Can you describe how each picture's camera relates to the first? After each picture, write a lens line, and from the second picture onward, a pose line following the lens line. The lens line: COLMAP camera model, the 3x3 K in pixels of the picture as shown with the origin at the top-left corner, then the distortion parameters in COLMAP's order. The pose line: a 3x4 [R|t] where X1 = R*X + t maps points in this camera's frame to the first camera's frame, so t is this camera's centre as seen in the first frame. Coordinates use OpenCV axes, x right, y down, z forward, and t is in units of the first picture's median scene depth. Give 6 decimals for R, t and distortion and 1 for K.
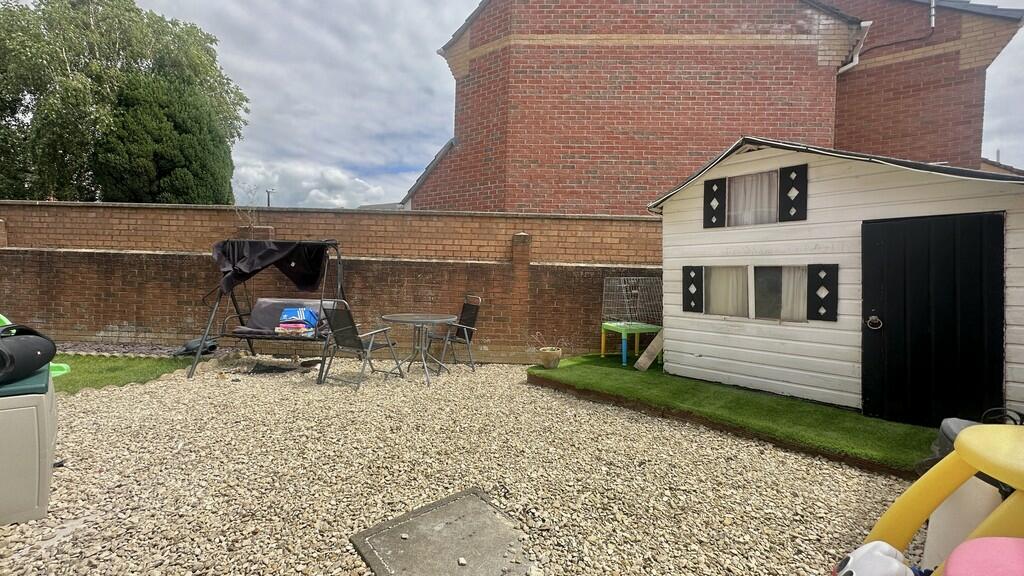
lens RADIAL K [[405.3, 0, 514.0], [0, 405.3, 285.6], [0, 0, 1]] dist [-0.001260, -0.000120]
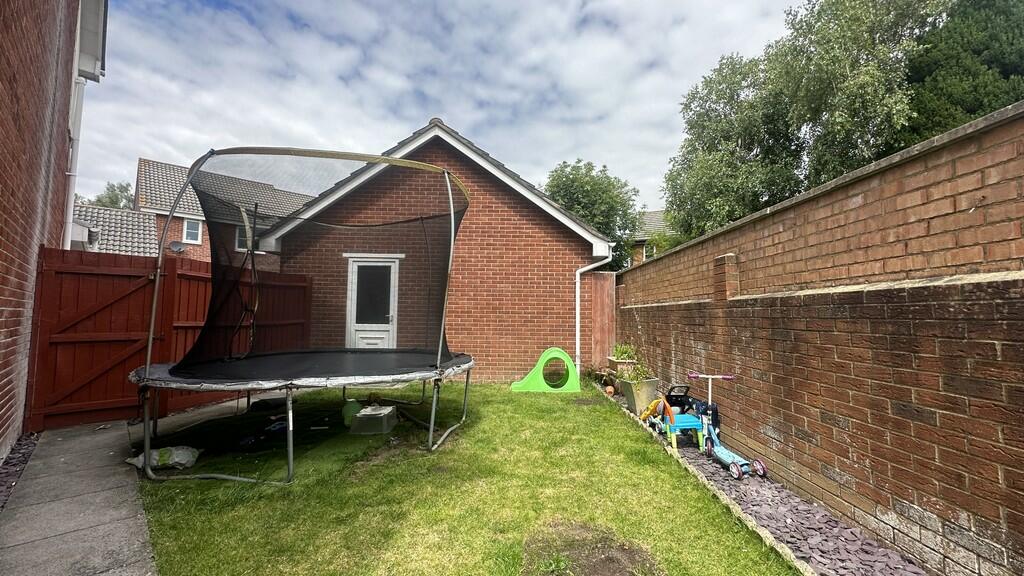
lens RADIAL K [[405.3, 0, 513.3], [0, 405.3, 290.2], [0, 0, 1]] dist [-0.001260, -0.000120]
pose [[0.017559, -0.091098, -0.995687, -0.644521], [-0.031547, 0.995294, -0.091619, -0.036433], [0.999348, 0.033020, 0.014603, 0.647017]]
